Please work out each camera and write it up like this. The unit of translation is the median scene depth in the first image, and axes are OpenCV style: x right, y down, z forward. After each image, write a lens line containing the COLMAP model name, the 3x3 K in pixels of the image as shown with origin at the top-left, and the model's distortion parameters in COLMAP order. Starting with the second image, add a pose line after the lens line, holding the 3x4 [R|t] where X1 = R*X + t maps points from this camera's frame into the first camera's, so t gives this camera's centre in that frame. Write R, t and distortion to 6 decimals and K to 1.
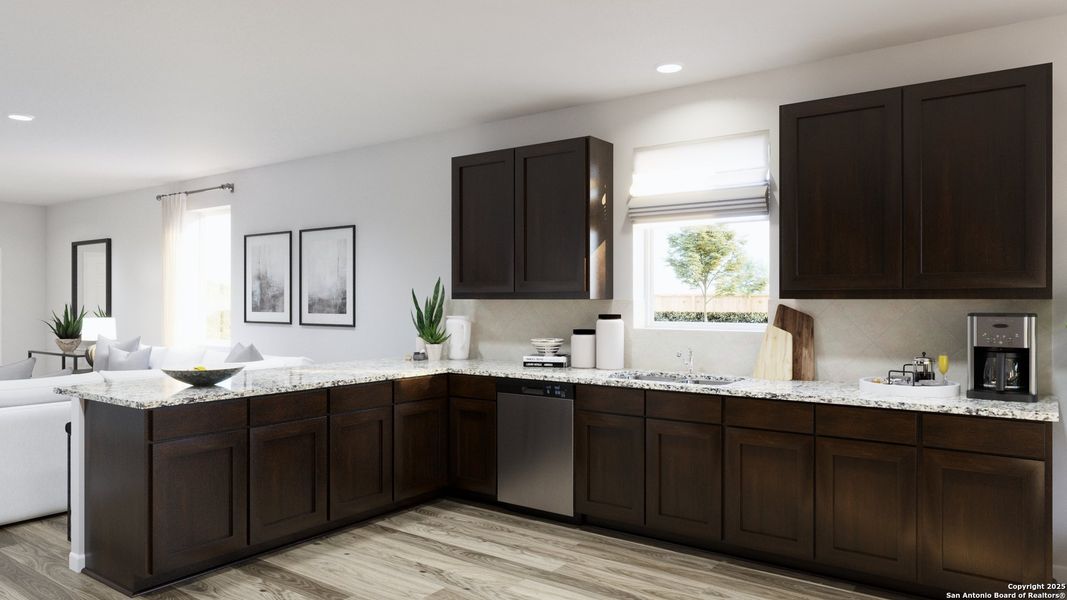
lens RADIAL K [[701.7, 0, 533.3], [0, 701.7, 301.5], [0, 0, 1]] dist [-0.004512, -0.001897]
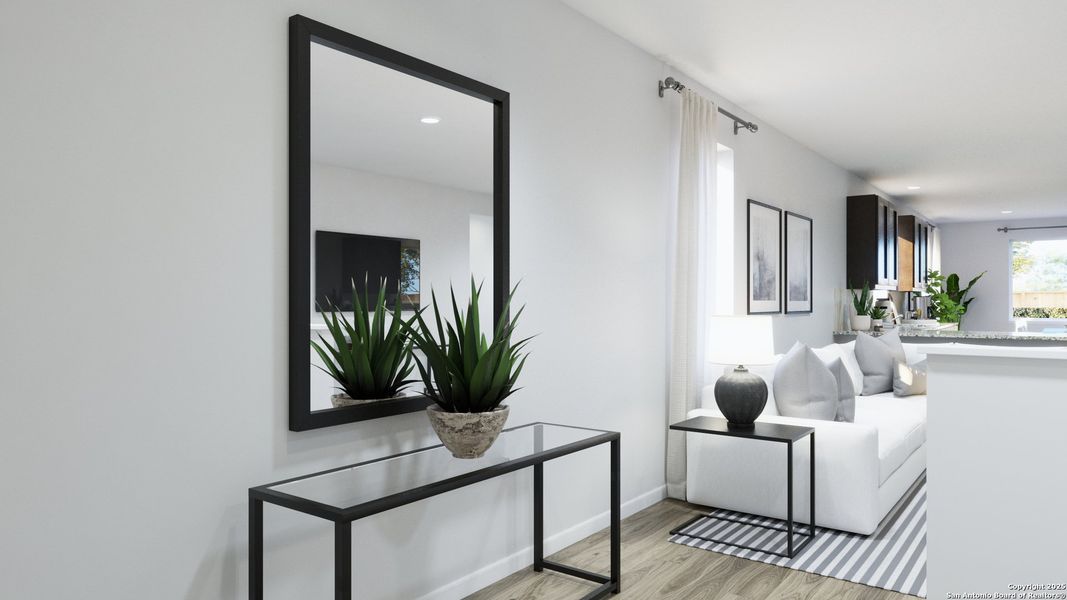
lens RADIAL K [[701.7, 0, 533.7], [0, 701.7, 298.5], [0, 0, 1]] dist [-0.004512, -0.001897]
pose [[0.015696, -0.000478, 0.999877, -1.196403], [0.001500, 0.999999, 0.000454, 0.011859], [-0.999876, 0.001493, 0.015696, 1.248628]]
